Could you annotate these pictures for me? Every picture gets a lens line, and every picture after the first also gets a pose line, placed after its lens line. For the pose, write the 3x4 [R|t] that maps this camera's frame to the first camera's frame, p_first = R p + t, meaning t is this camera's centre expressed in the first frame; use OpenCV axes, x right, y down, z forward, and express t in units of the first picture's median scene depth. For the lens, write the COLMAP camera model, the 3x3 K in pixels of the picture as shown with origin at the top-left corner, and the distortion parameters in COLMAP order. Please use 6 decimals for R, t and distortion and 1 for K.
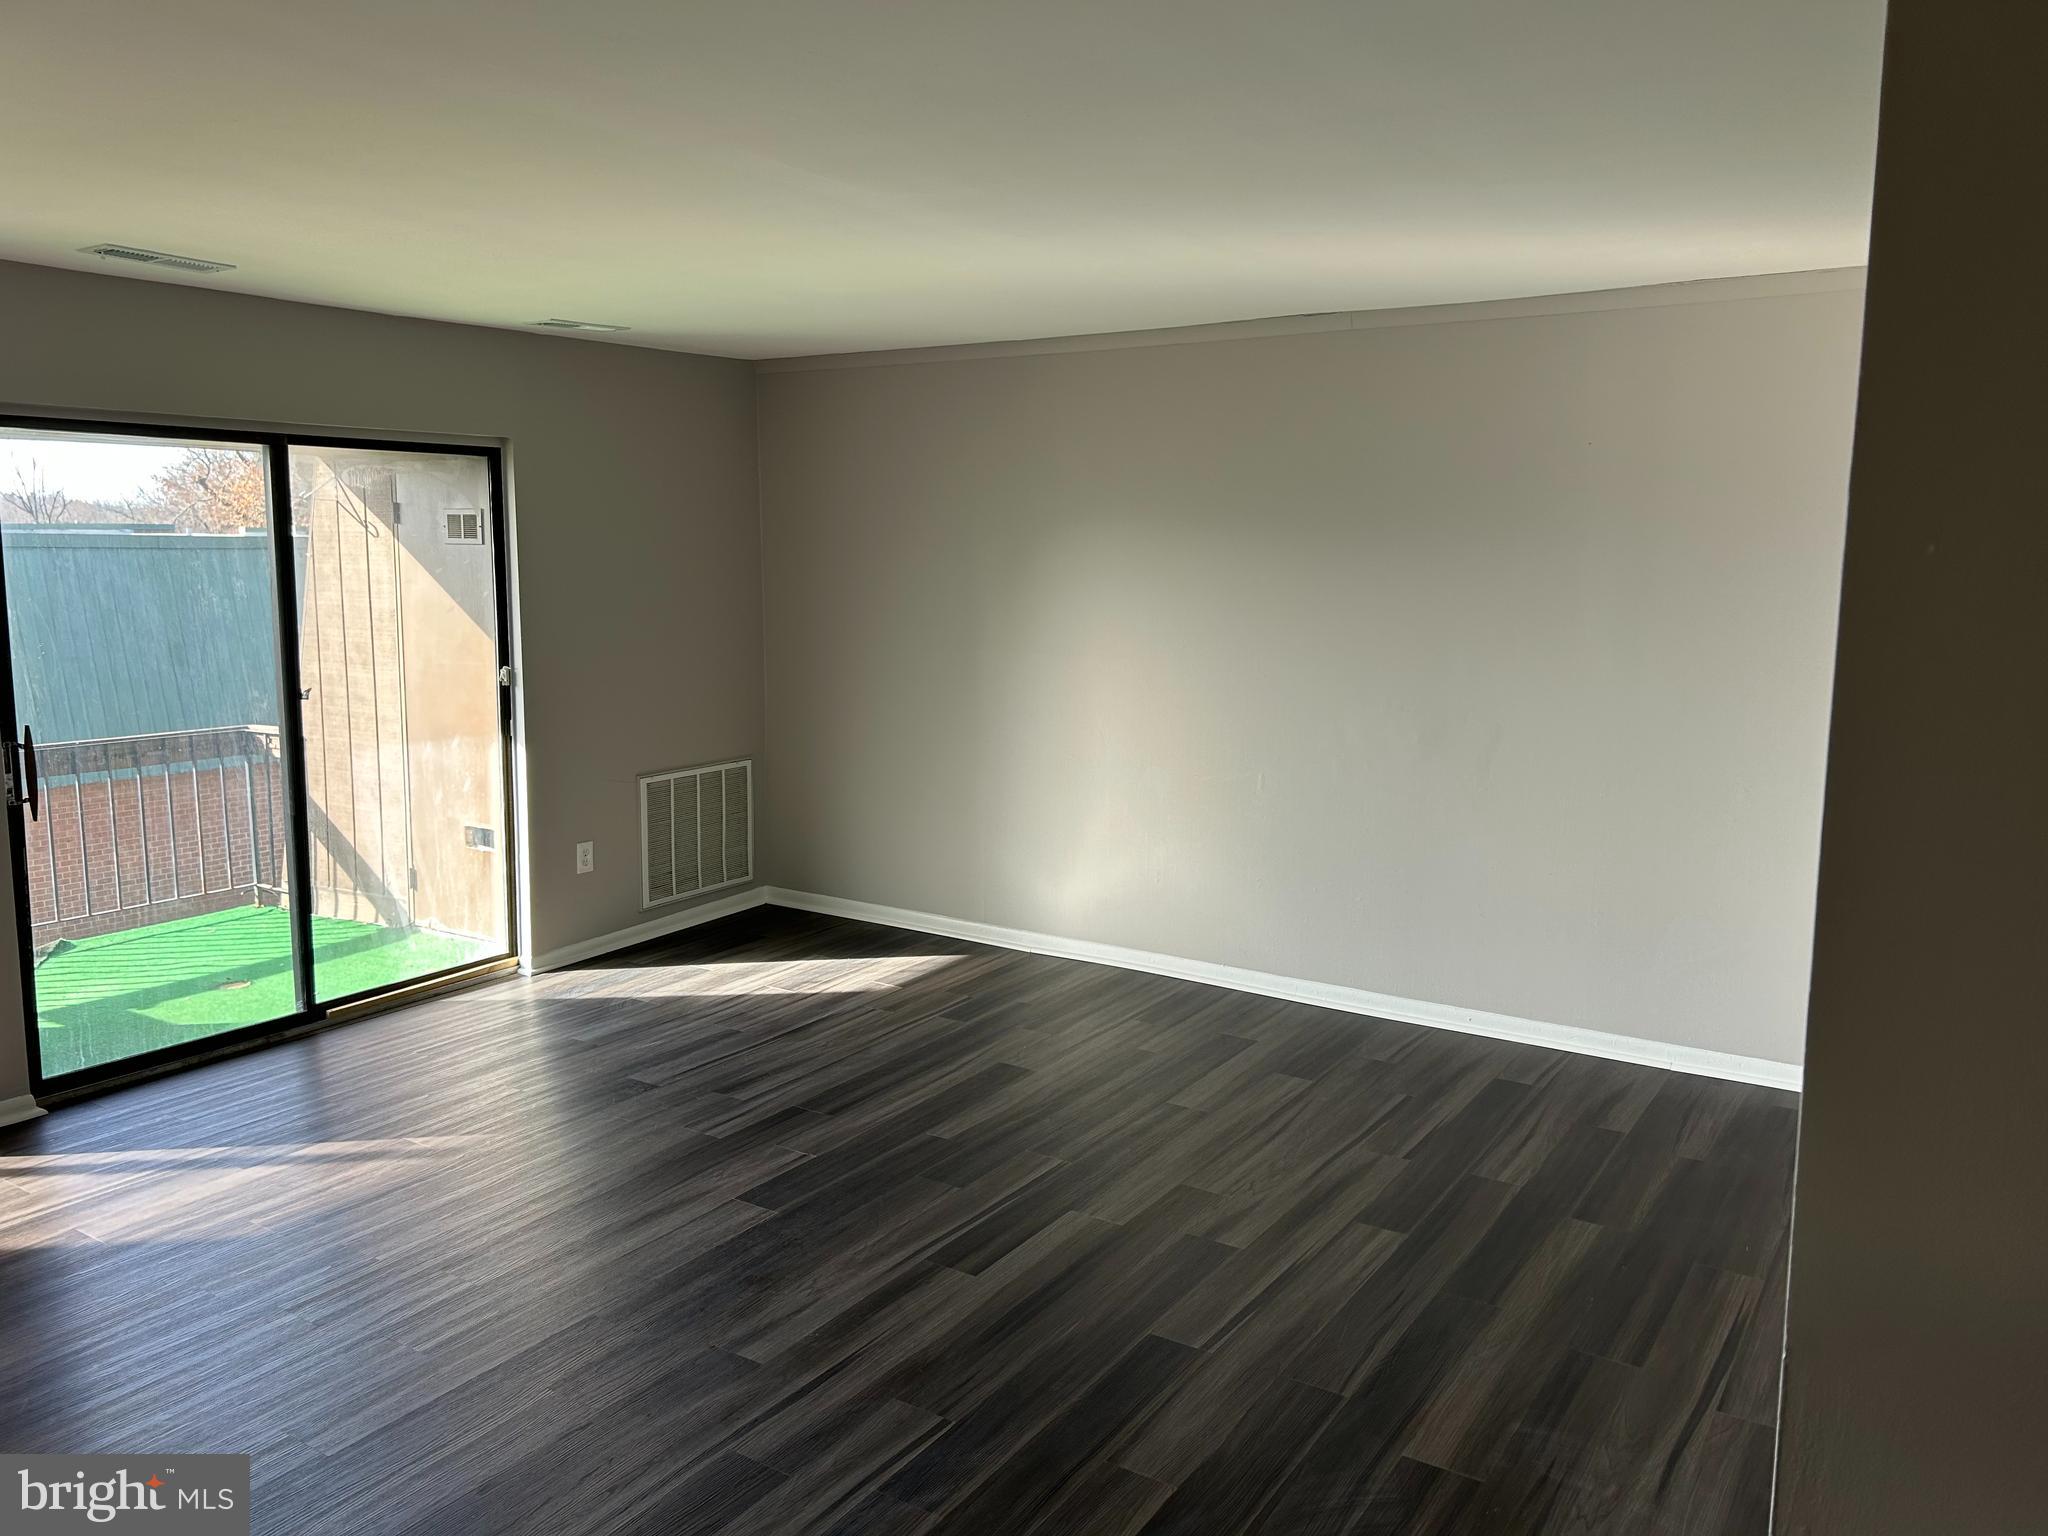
lens RADIAL K [[1540.8, 0, 1009.5], [0, 1540.8, 749.5], [0, 0, 1]] dist [0.063317, -0.071037]
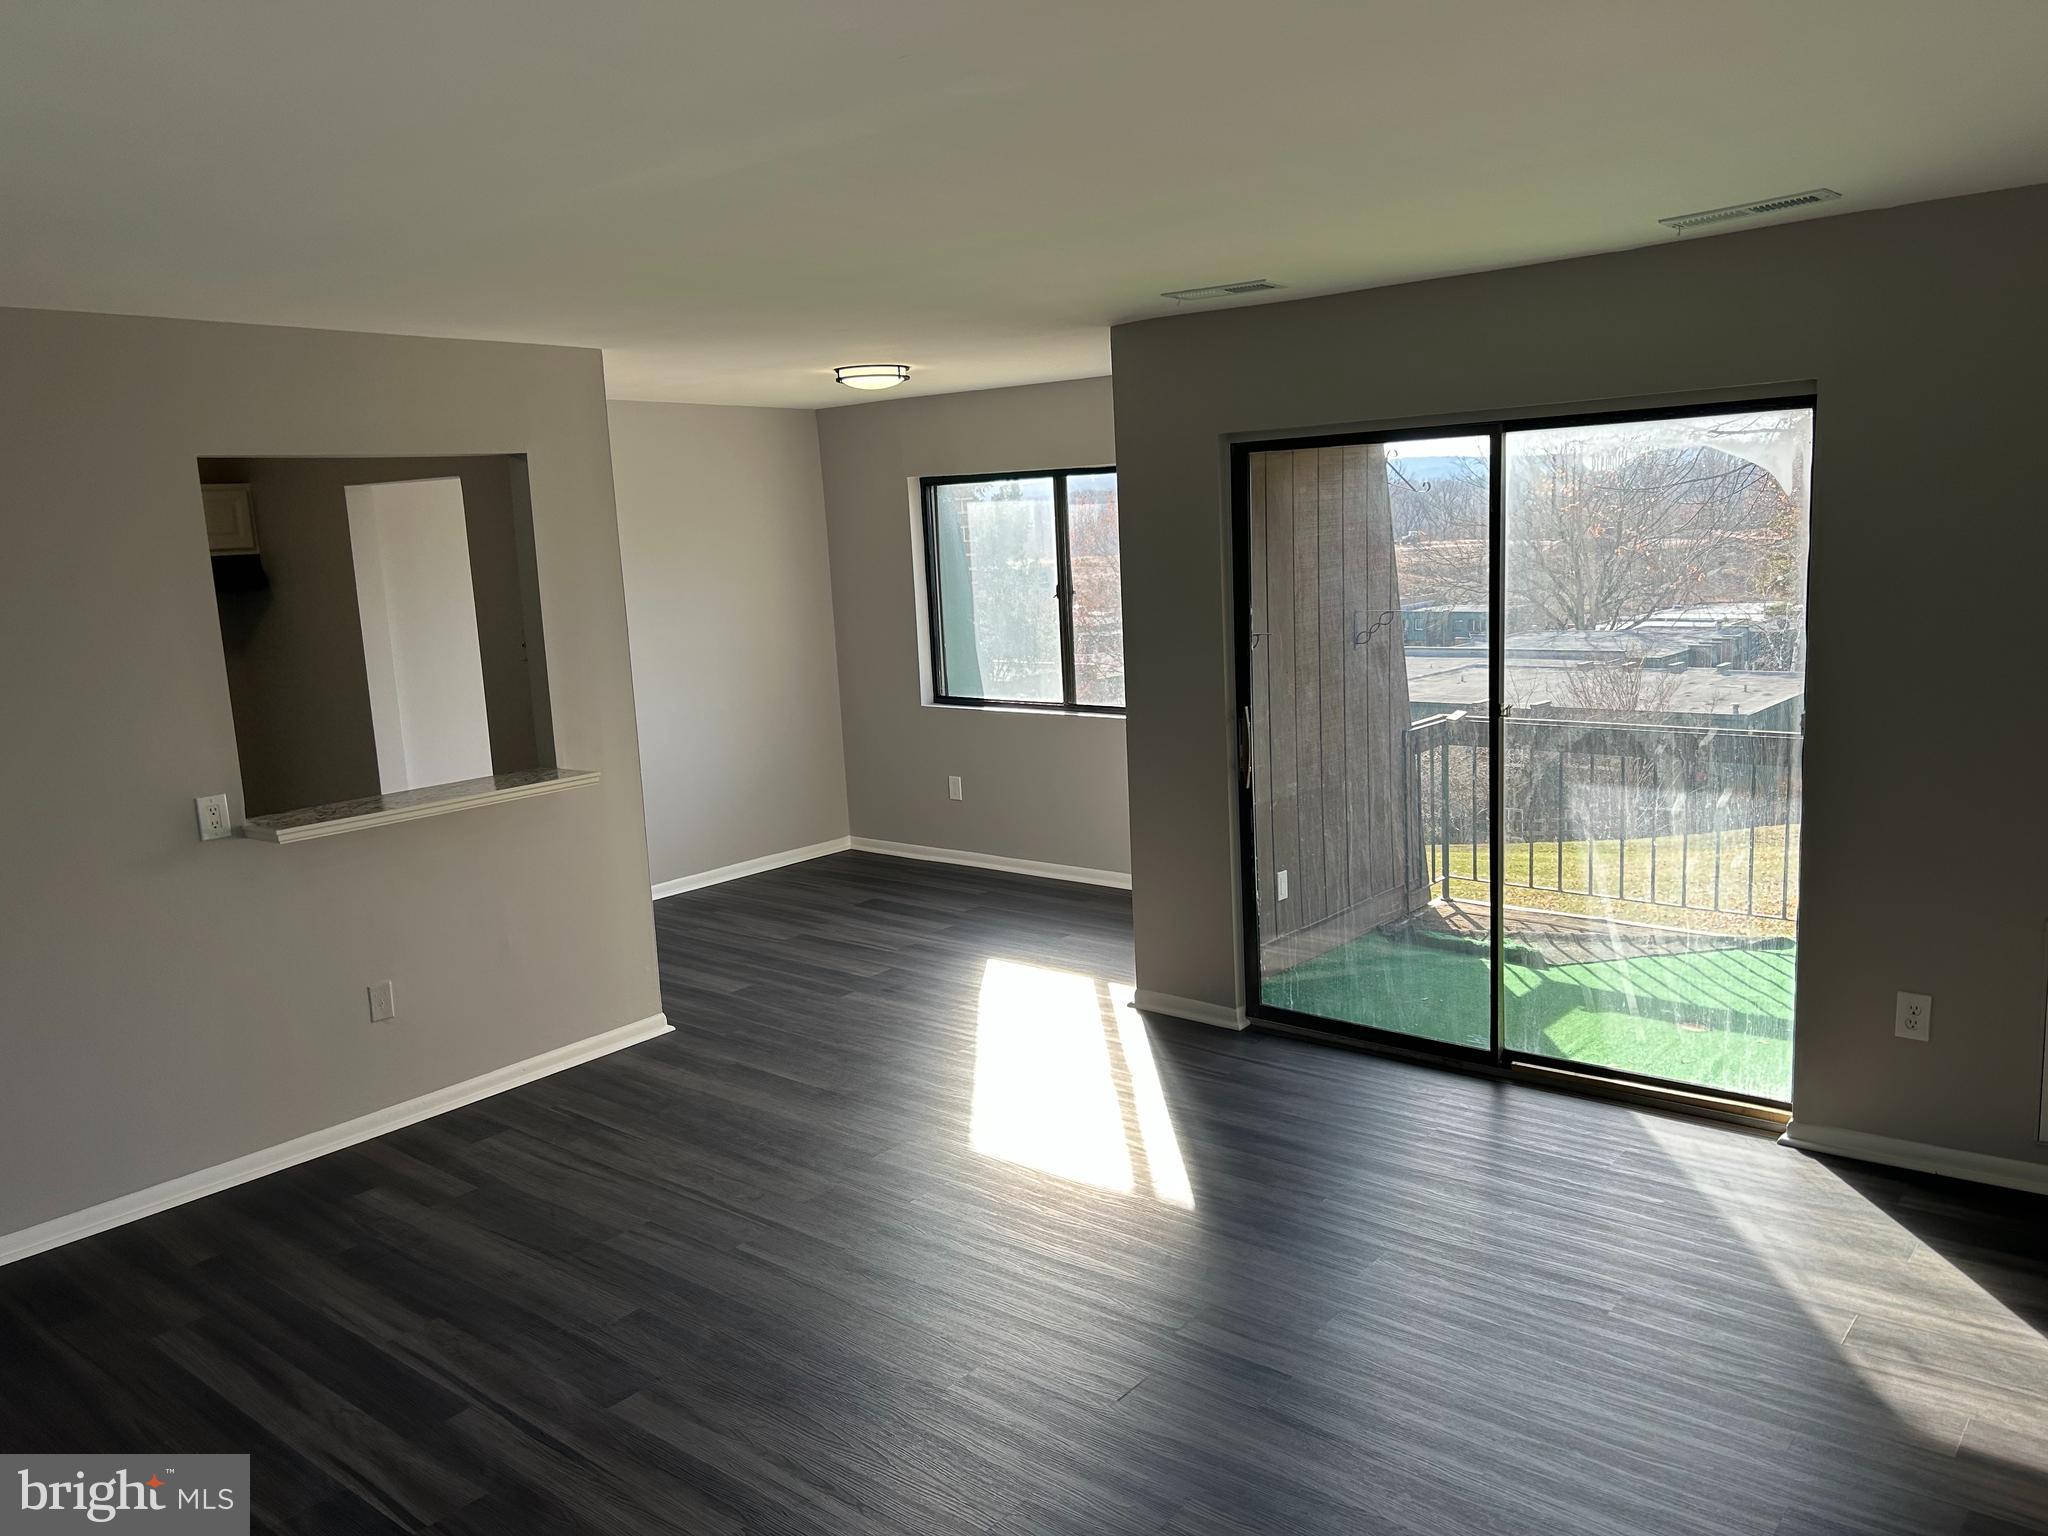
lens RADIAL K [[1540.8, 0, 1020.0], [0, 1540.8, 772.4], [0, 0, 1]] dist [0.063317, -0.071037]
pose [[-0.102590, 0.166792, -0.980641, 0.412990], [-0.087554, 0.980502, 0.175928, -0.120299], [0.990863, 0.103908, -0.085986, 0.727755]]
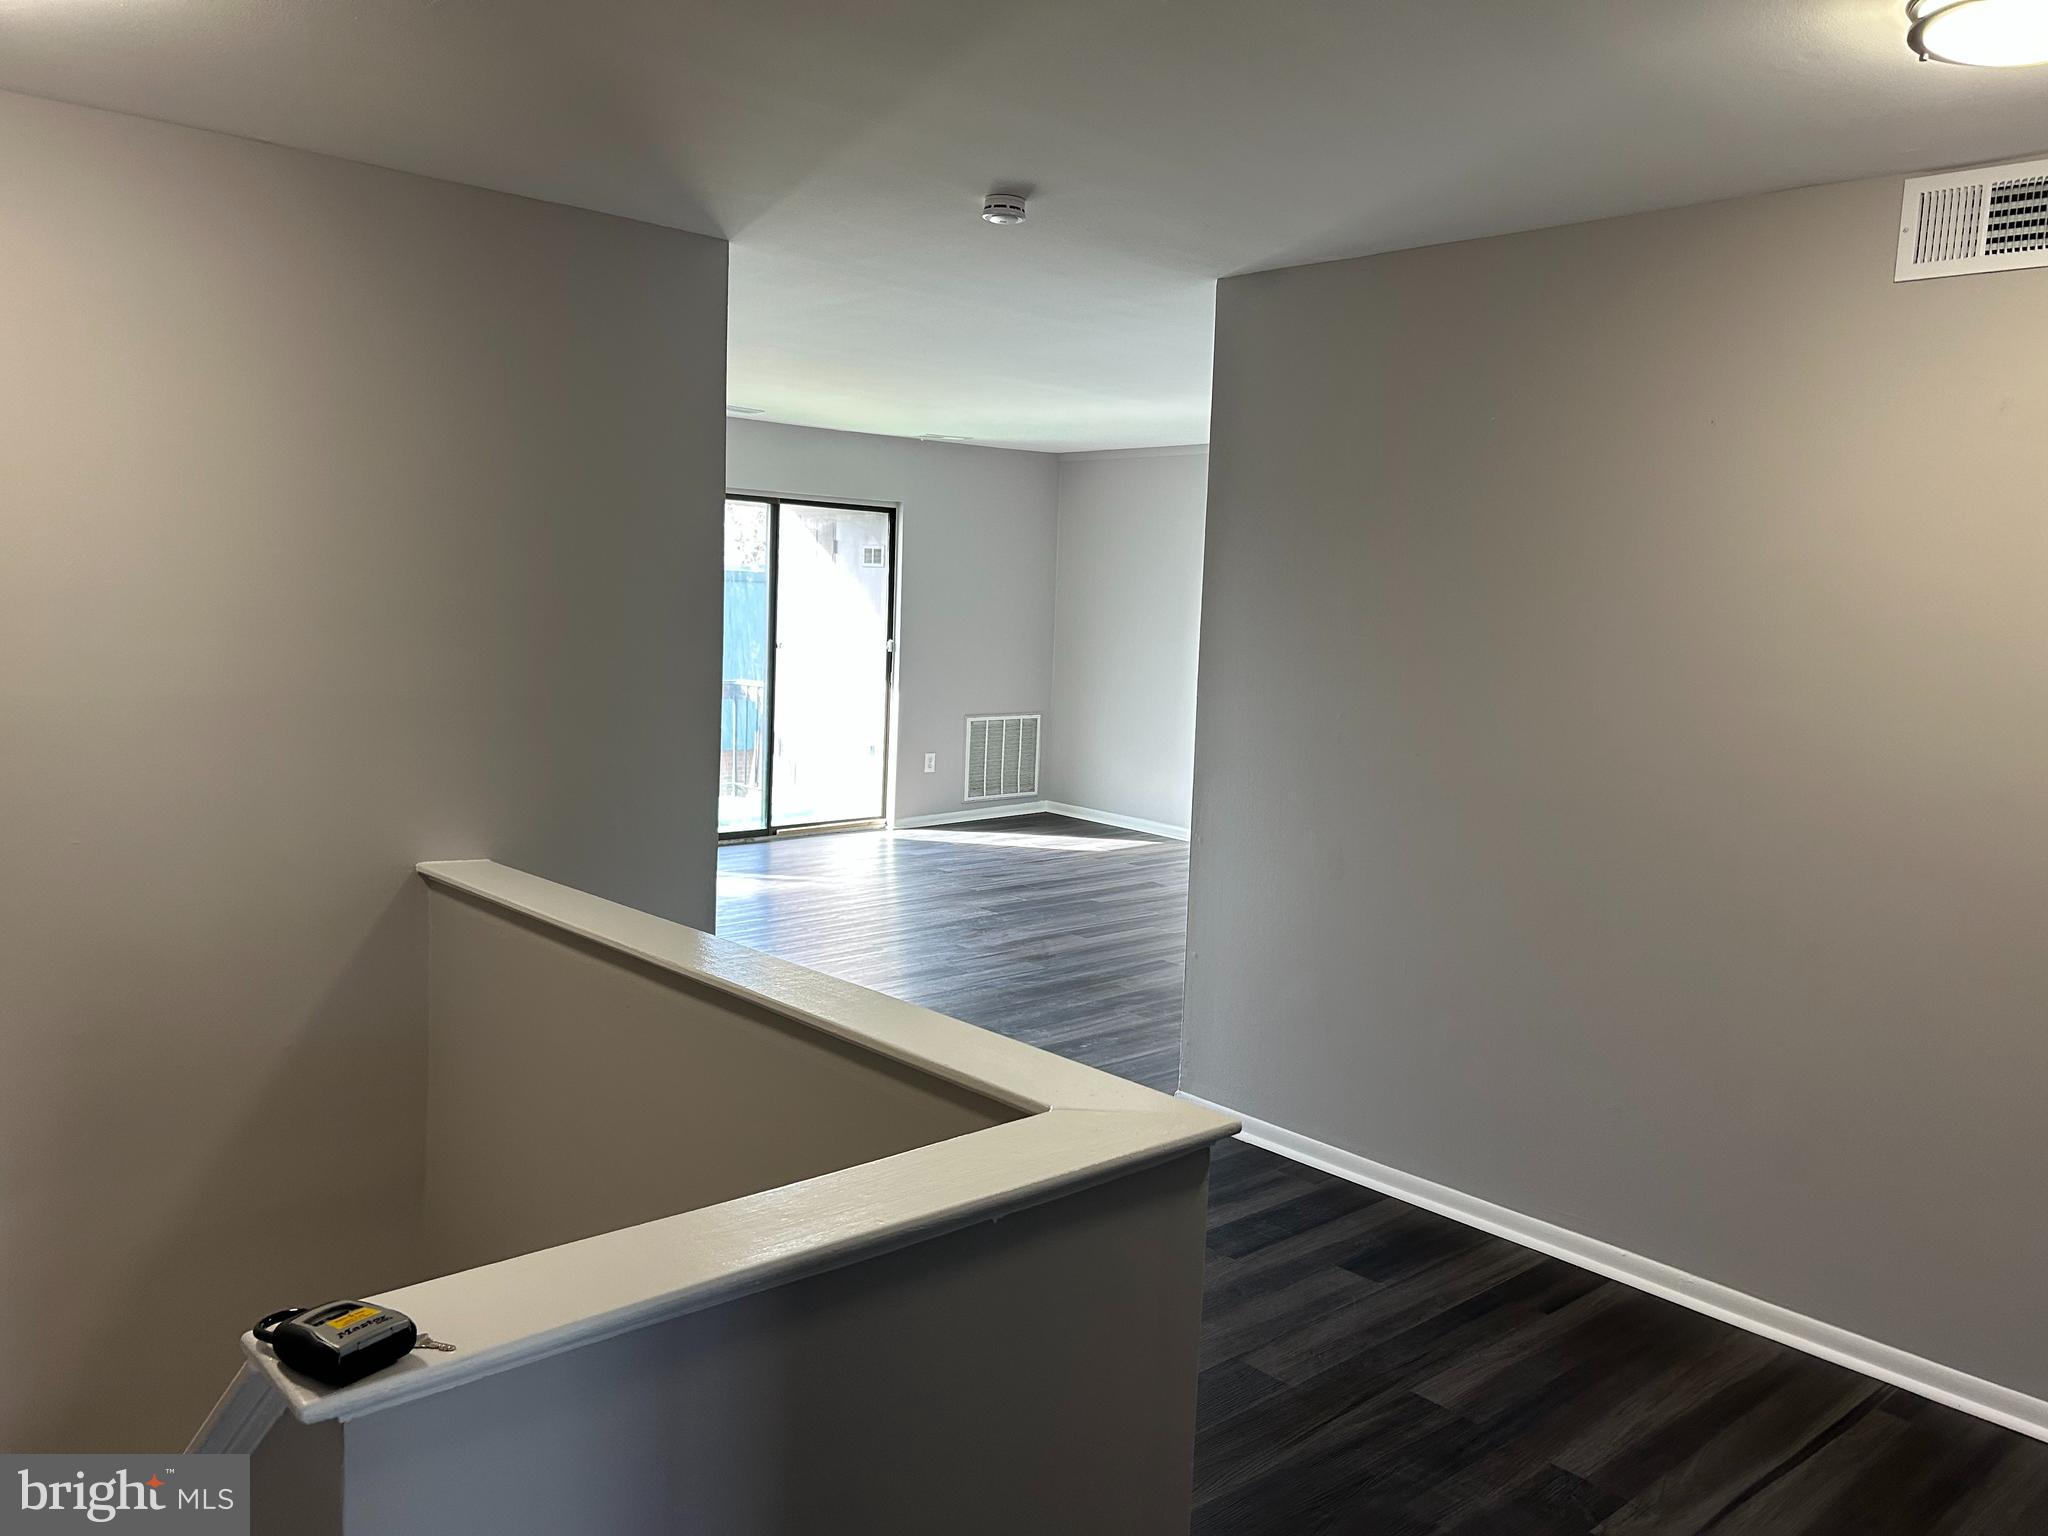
lens RADIAL K [[1540.8, 0, 1107.7], [0, 1540.8, 786.2], [0, 0, 1]] dist [0.063317, -0.071037]
pose [[0.979147, 0.064003, -0.192808, 0.234024], [-0.067414, 0.997662, -0.011180, 0.106832], [0.191642, 0.023945, 0.981173, -0.578020]]
